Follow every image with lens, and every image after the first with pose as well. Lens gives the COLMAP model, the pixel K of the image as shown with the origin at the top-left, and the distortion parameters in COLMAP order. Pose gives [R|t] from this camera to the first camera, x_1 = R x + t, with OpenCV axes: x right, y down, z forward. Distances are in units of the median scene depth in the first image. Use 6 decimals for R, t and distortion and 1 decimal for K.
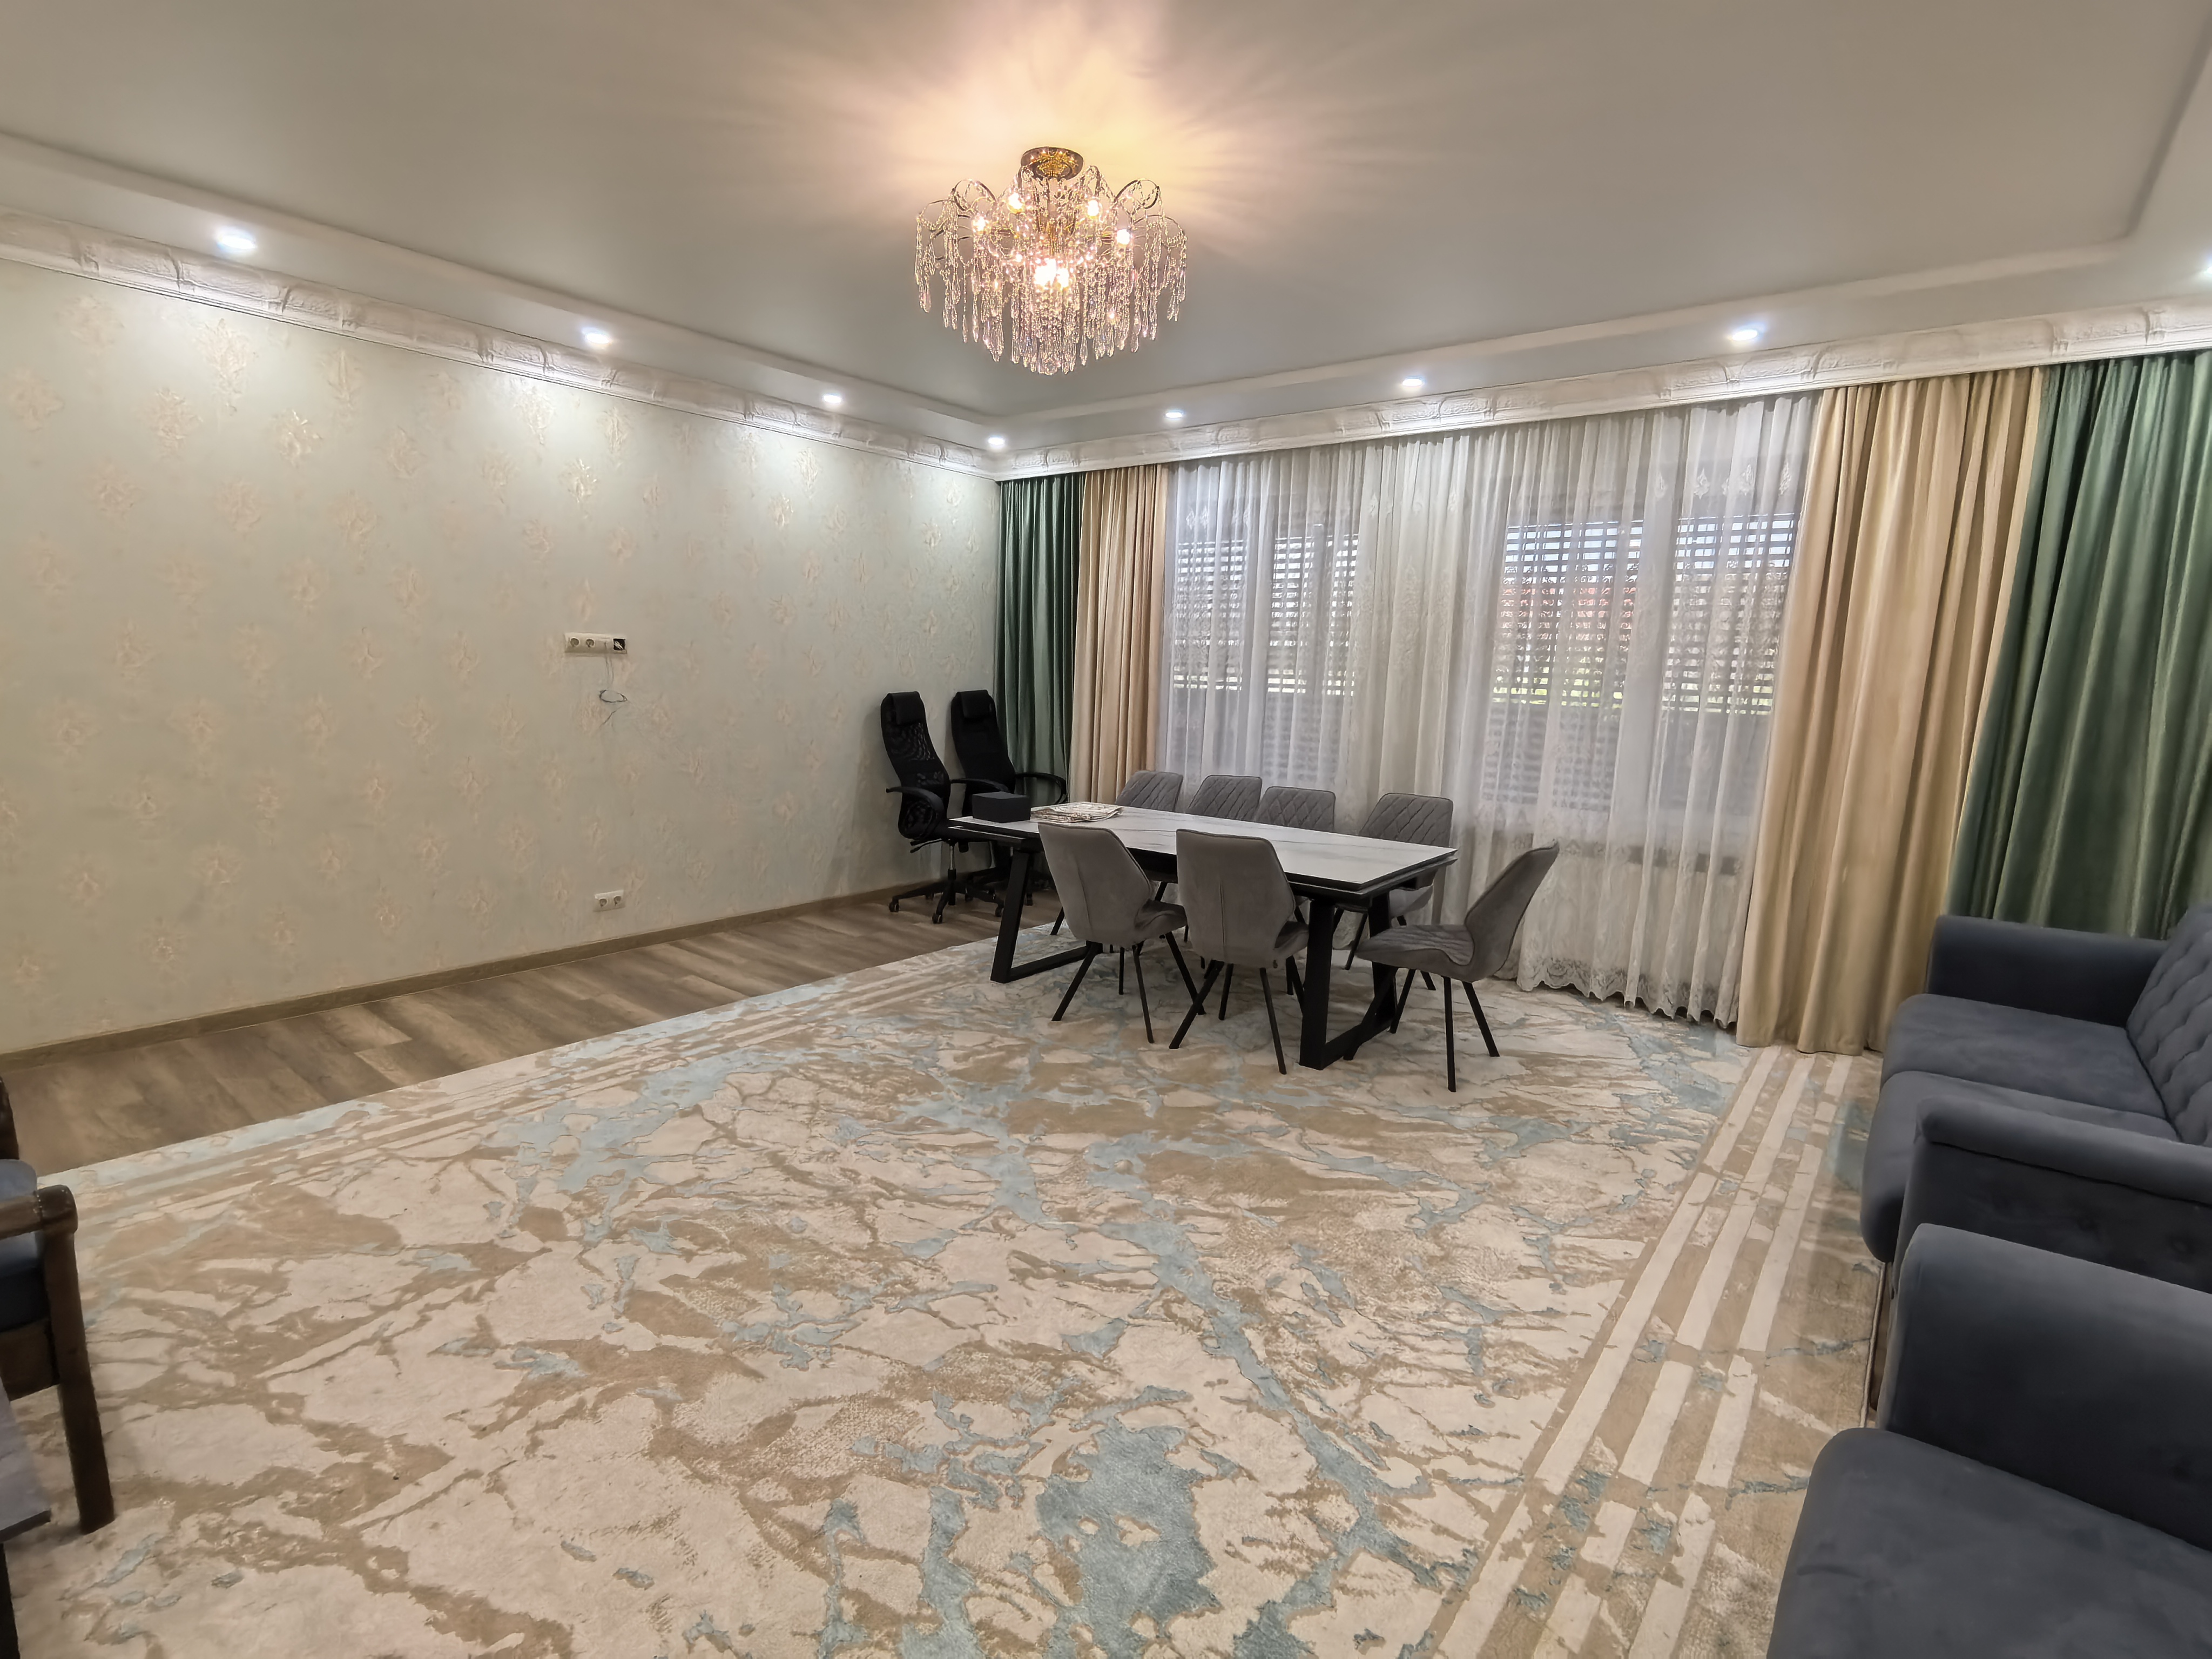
lens RADIAL K [[1056.2, 0, 1101.9], [0, 1056.2, 822.9], [0, 0, 1]] dist [-0.006808, -0.002449]
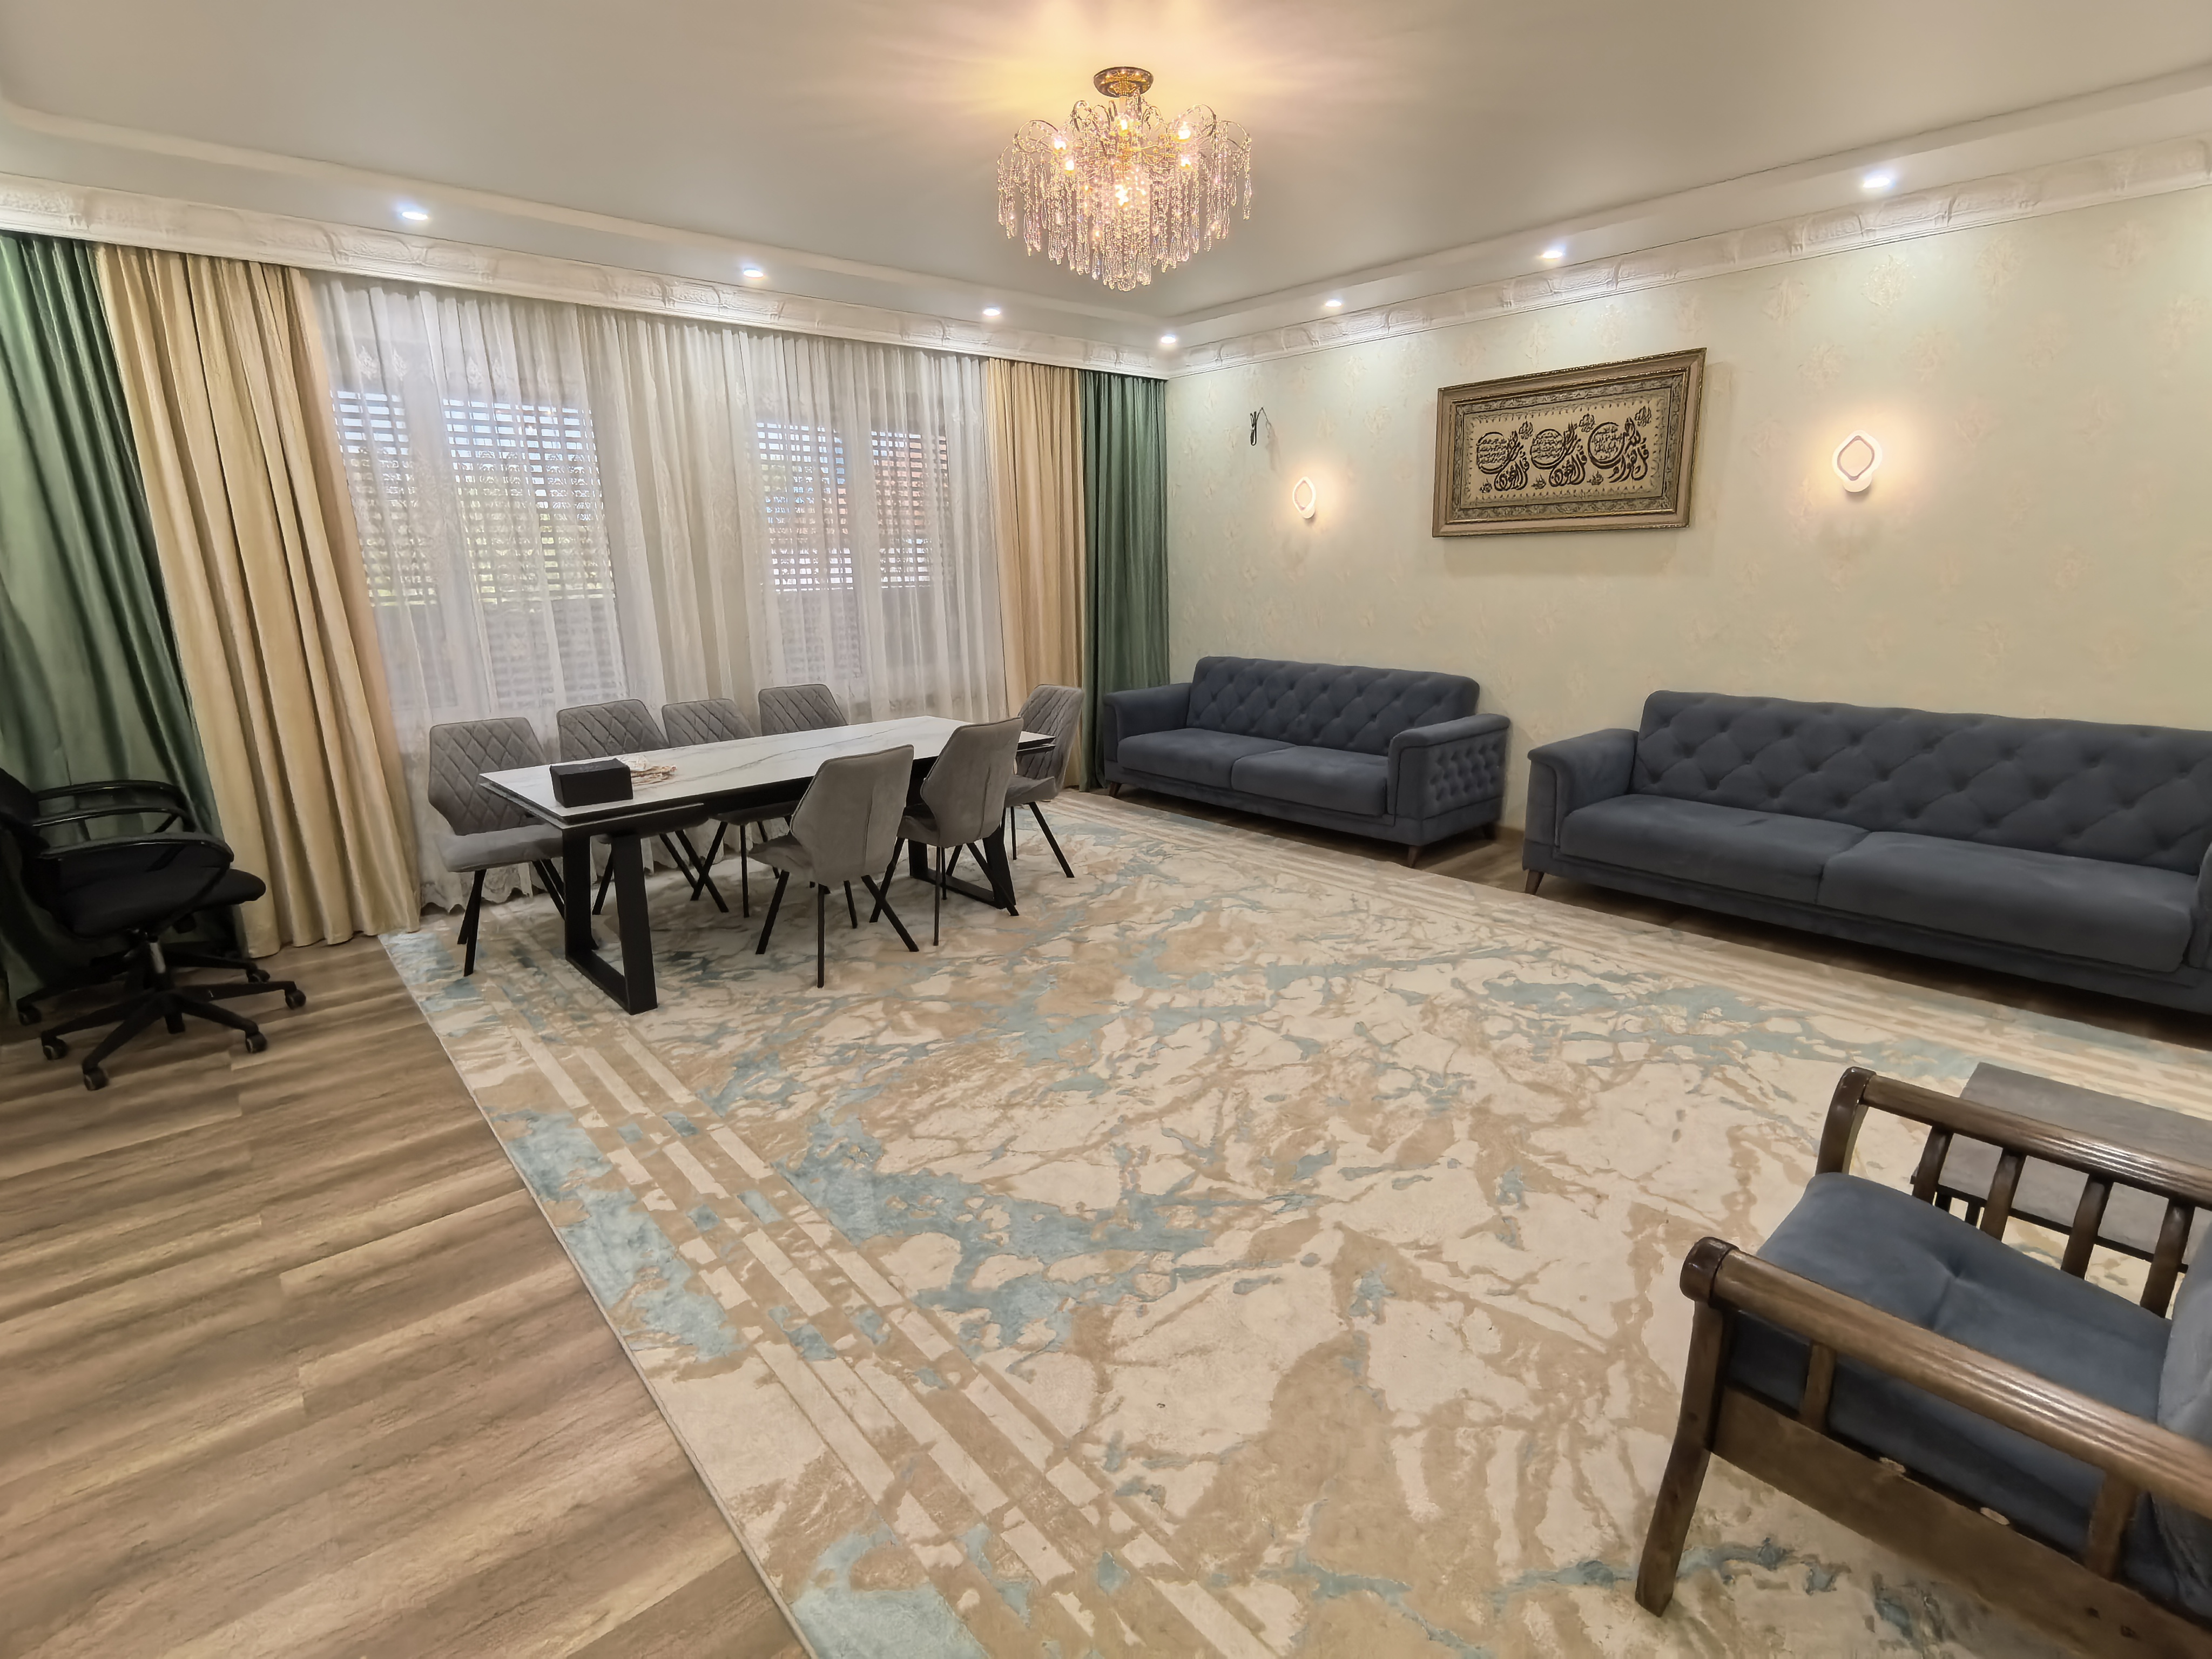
lens RADIAL K [[1056.2, 0, 1107.3], [0, 1056.2, 843.7], [0, 0, 1]] dist [-0.006808, -0.002449]
pose [[0.174153, -0.283436, 0.943046, -0.873268], [0.174024, 0.951465, 0.253829, -0.116697], [-0.969219, 0.119908, 0.215025, 0.625260]]
